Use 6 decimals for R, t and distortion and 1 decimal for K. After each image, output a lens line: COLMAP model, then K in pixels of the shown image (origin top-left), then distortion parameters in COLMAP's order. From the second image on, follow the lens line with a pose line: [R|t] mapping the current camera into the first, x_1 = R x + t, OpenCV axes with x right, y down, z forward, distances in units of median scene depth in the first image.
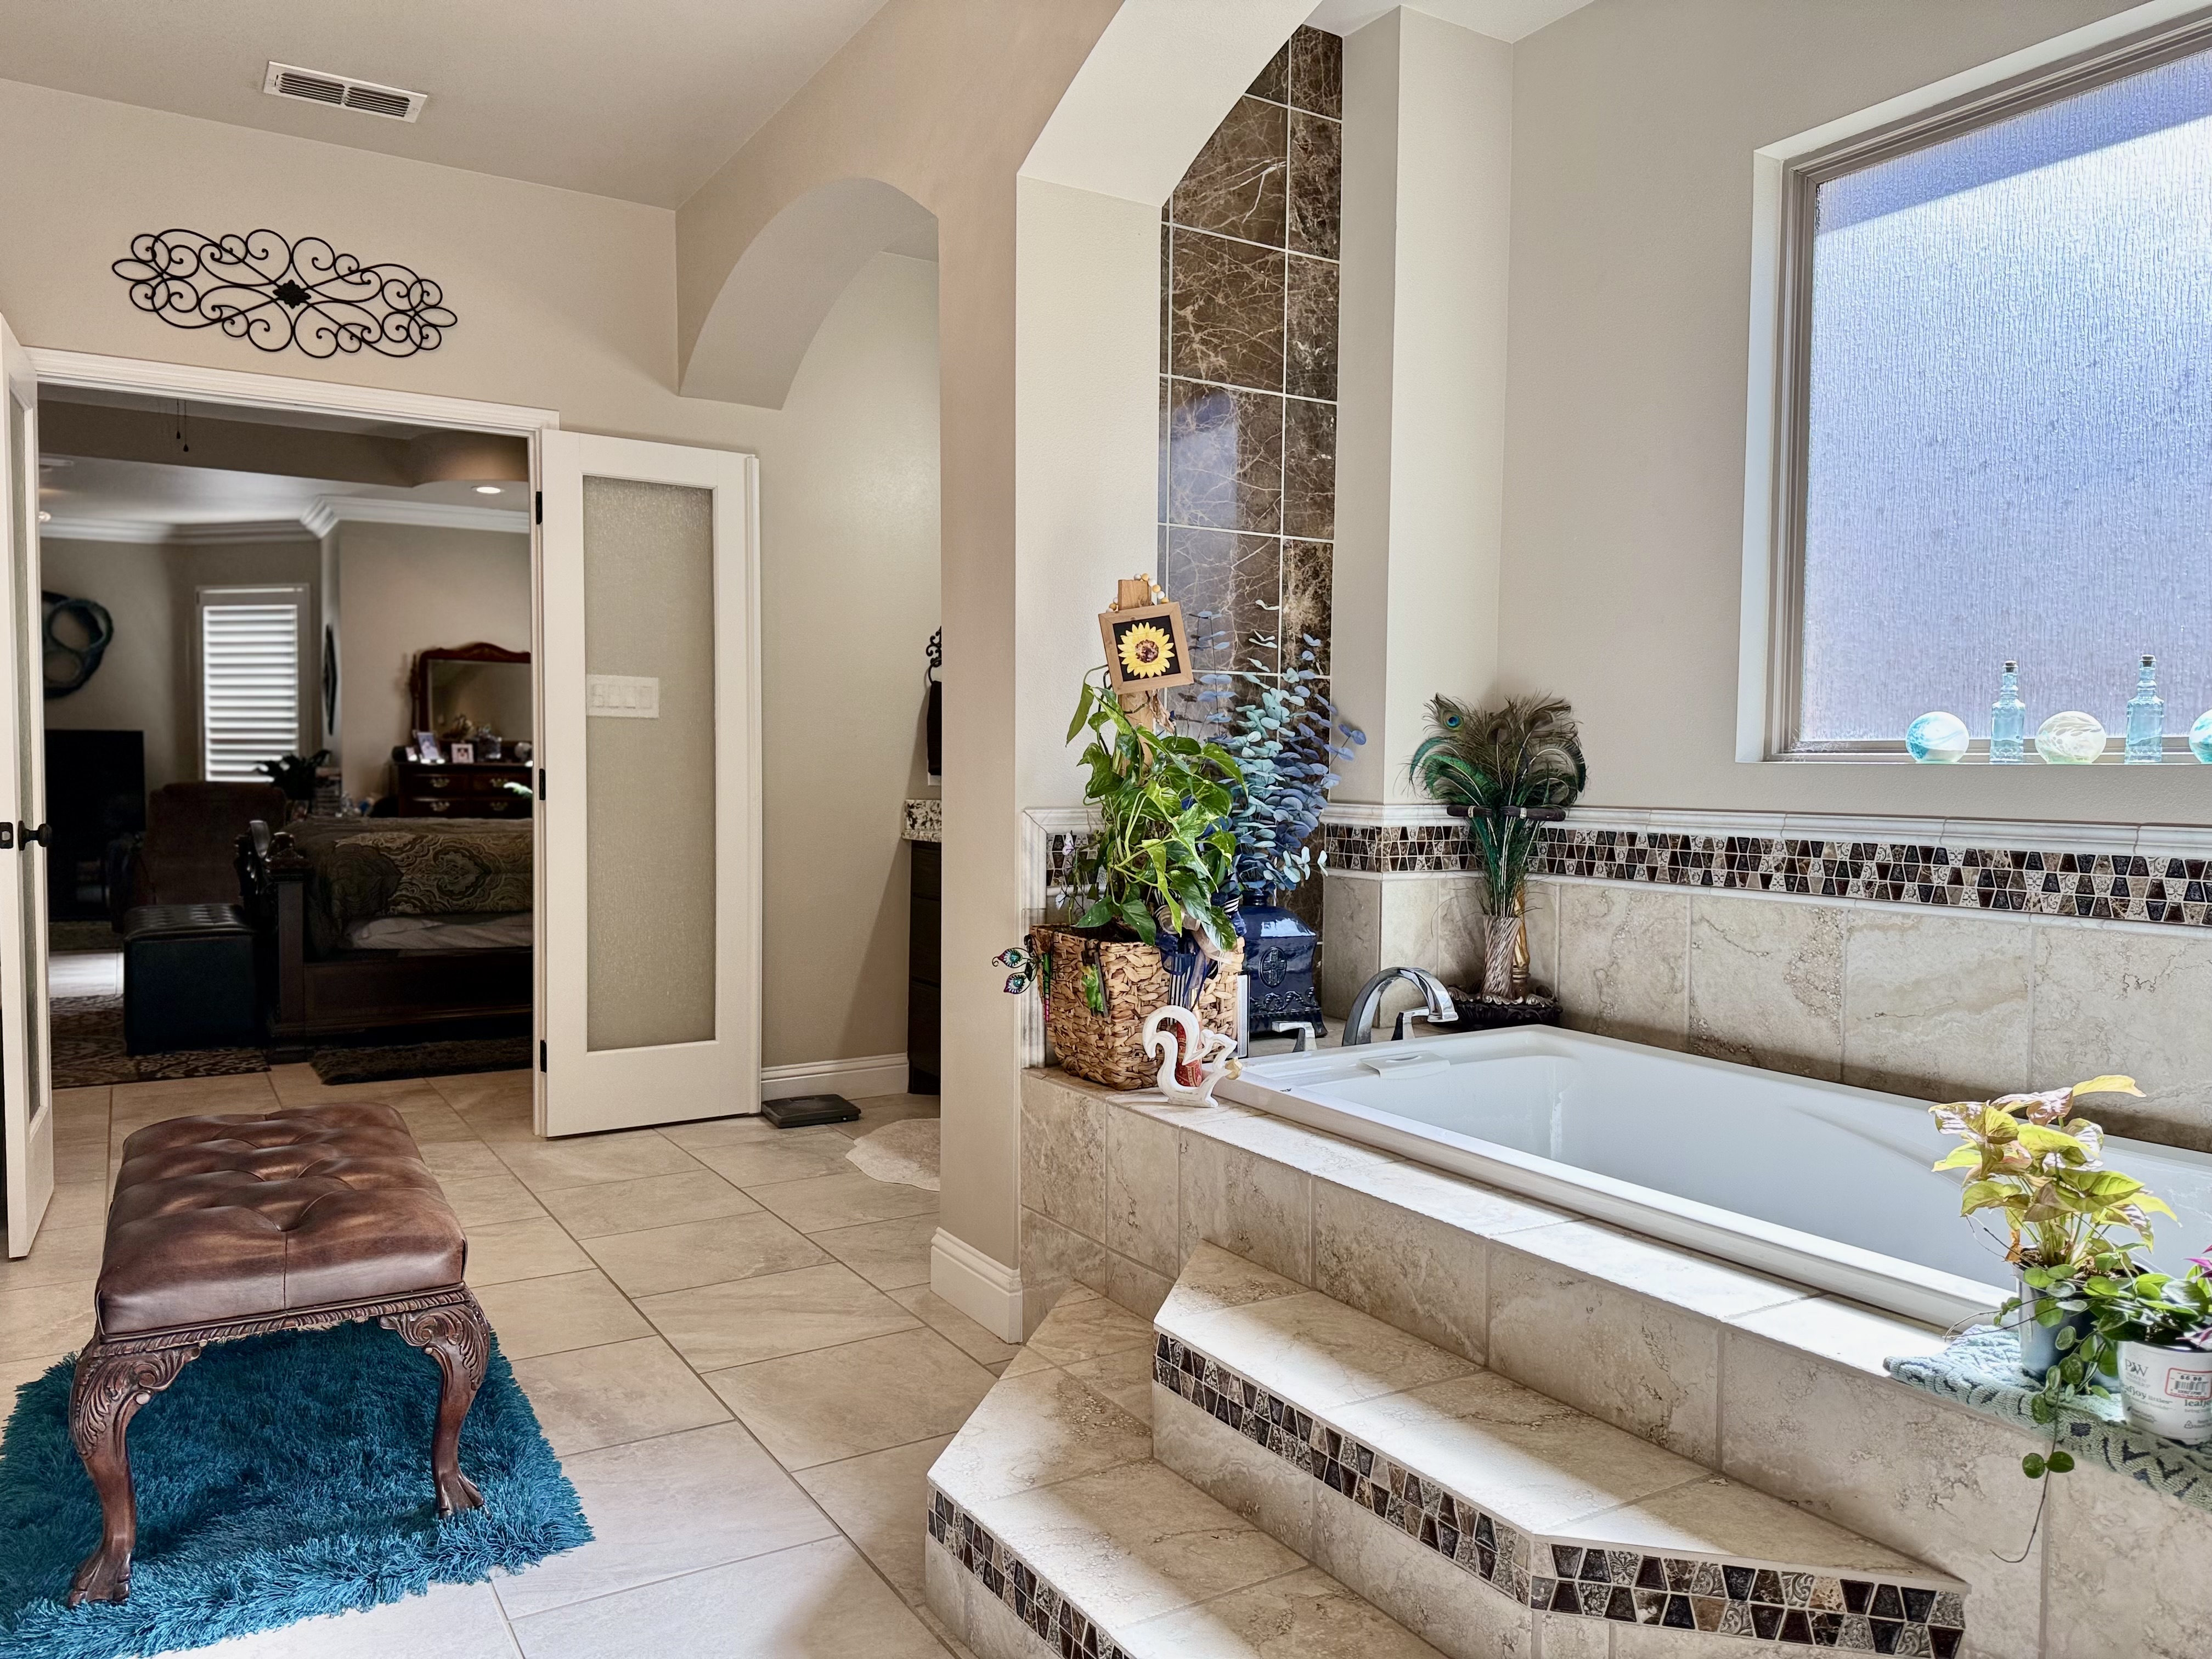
lens RADIAL K [[1539.3, 0, 1099.8], [0, 1539.3, 831.9], [0, 0, 1]] dist [0.150442, -0.235622]
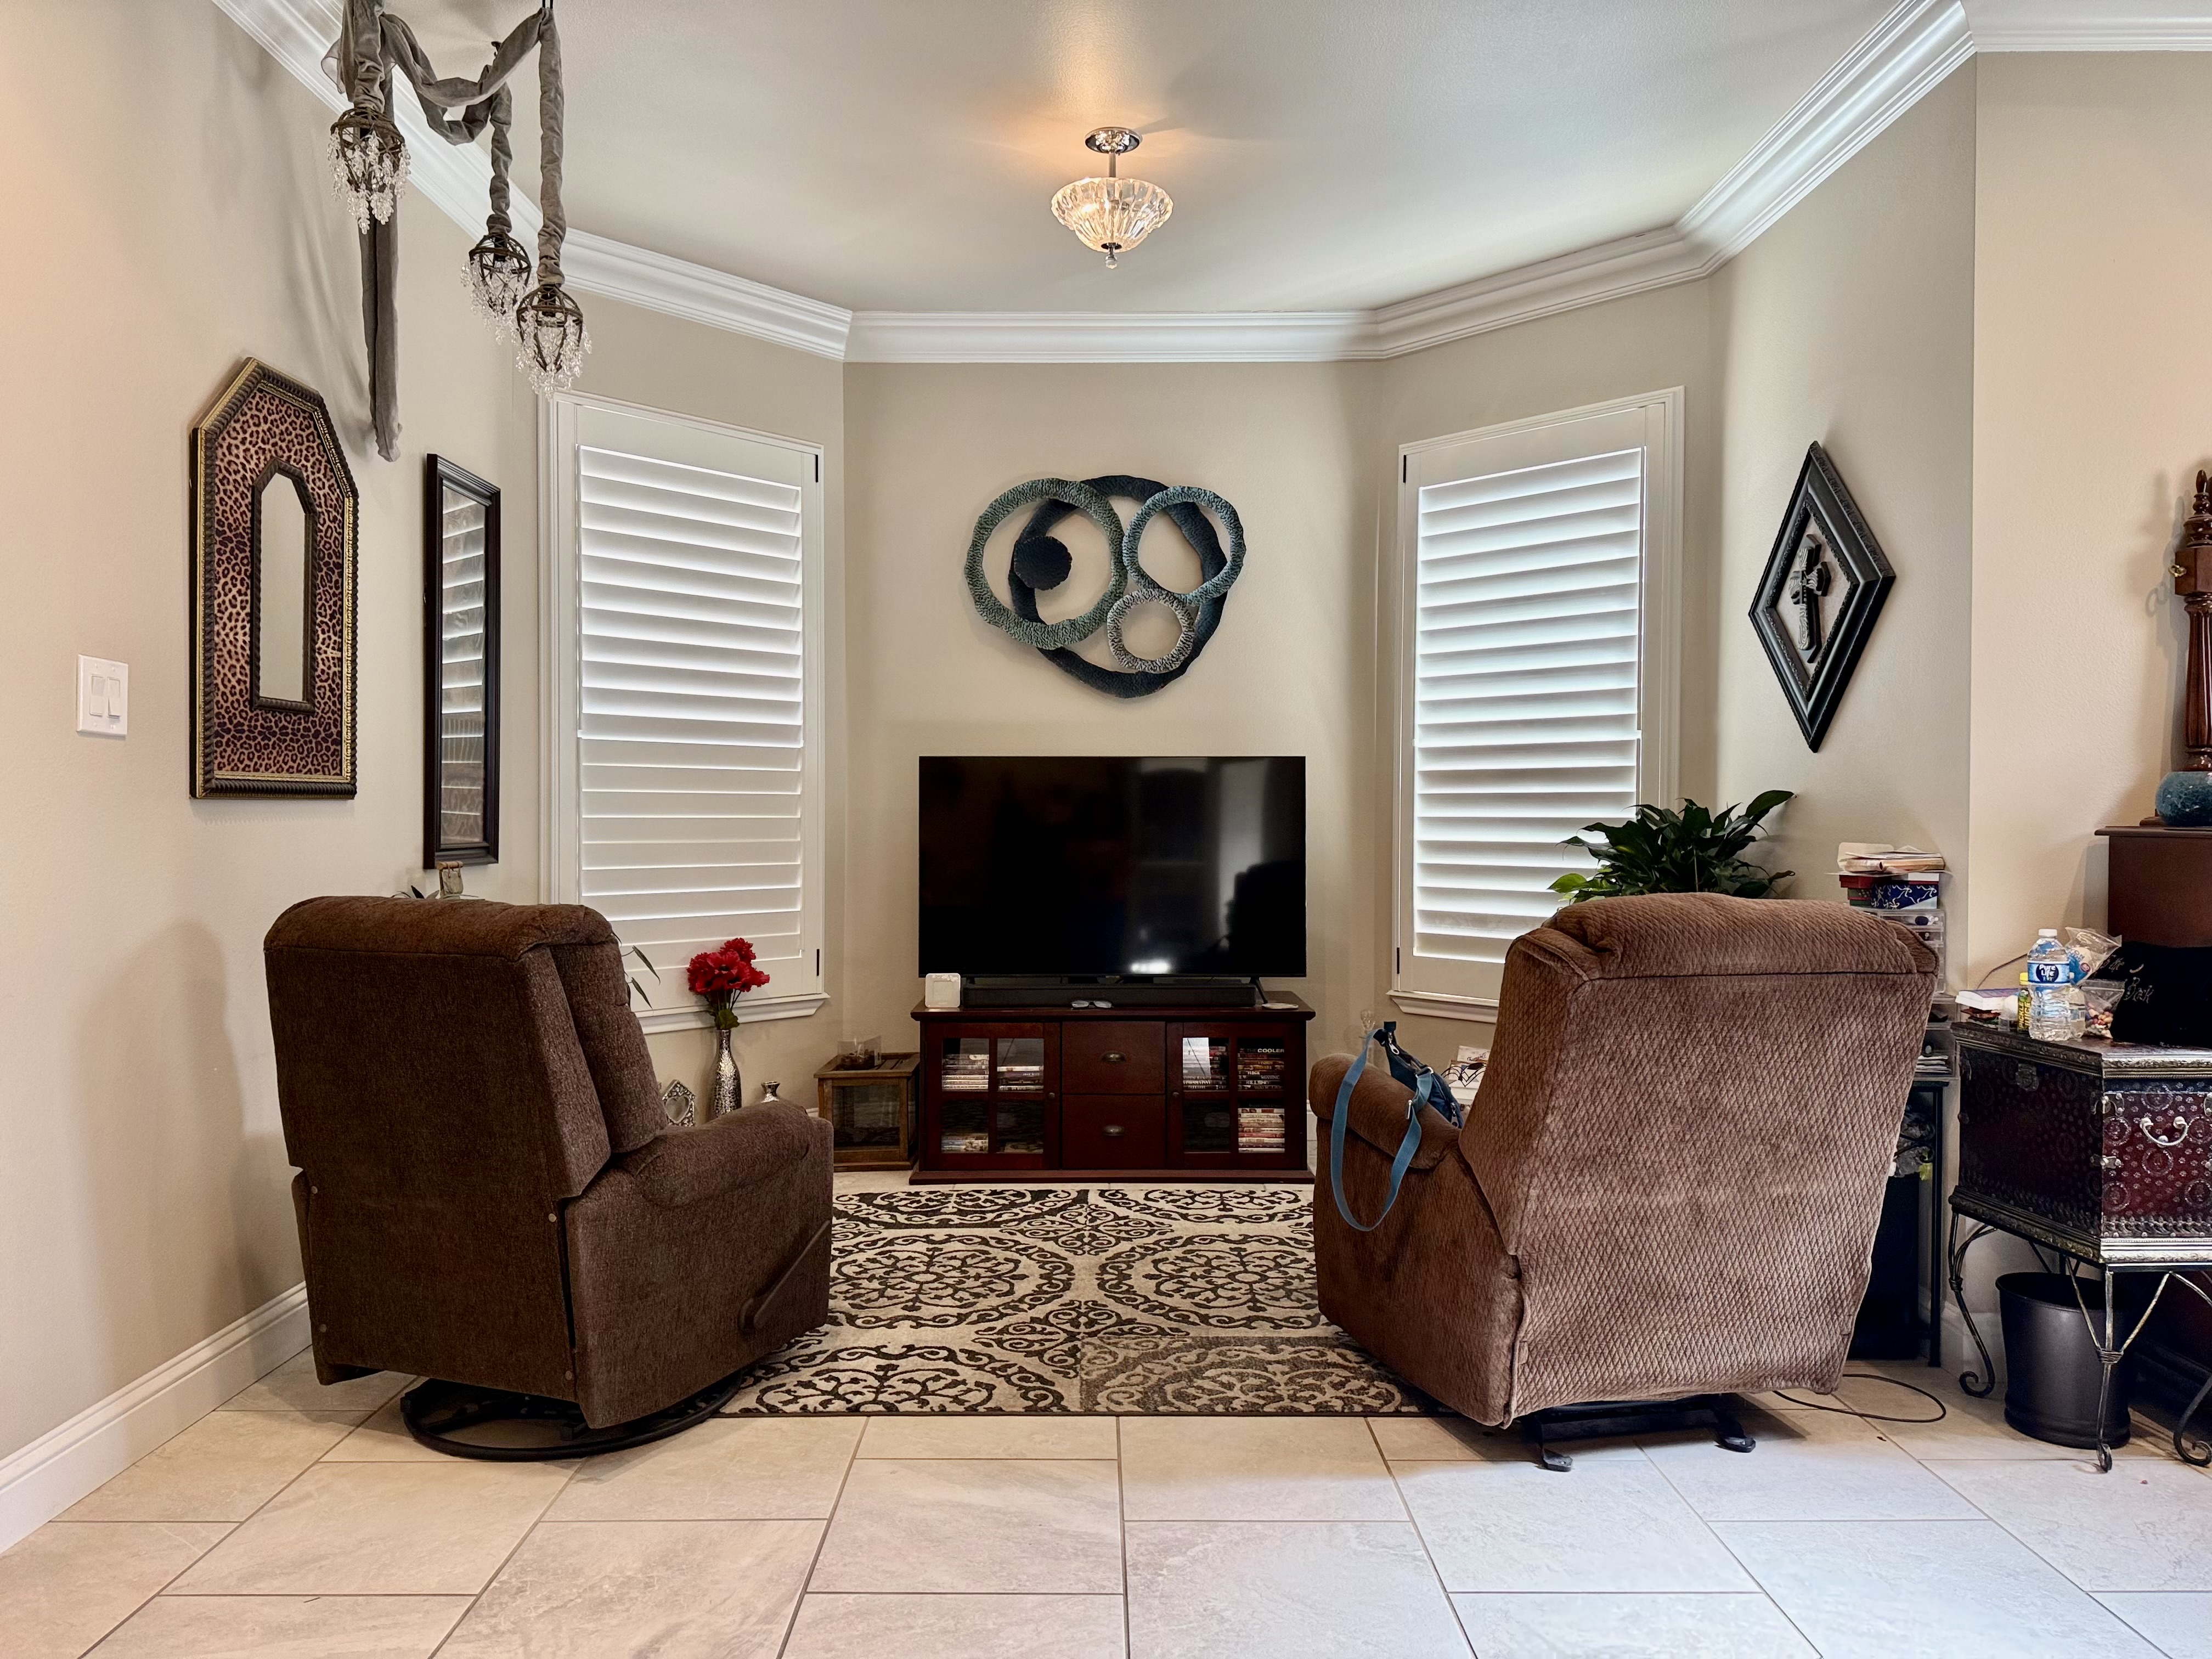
lens RADIAL K [[1539.3, 0, 1099.8], [0, 1539.3, 831.9], [0, 0, 1]] dist [0.150442, -0.235622]
pose [[0.849483, 0.003391, -0.527605, -0.418350], [-0.018161, 0.999575, -0.022816, -0.030094], [0.527304, 0.028964, 0.849183, 0.580783]]
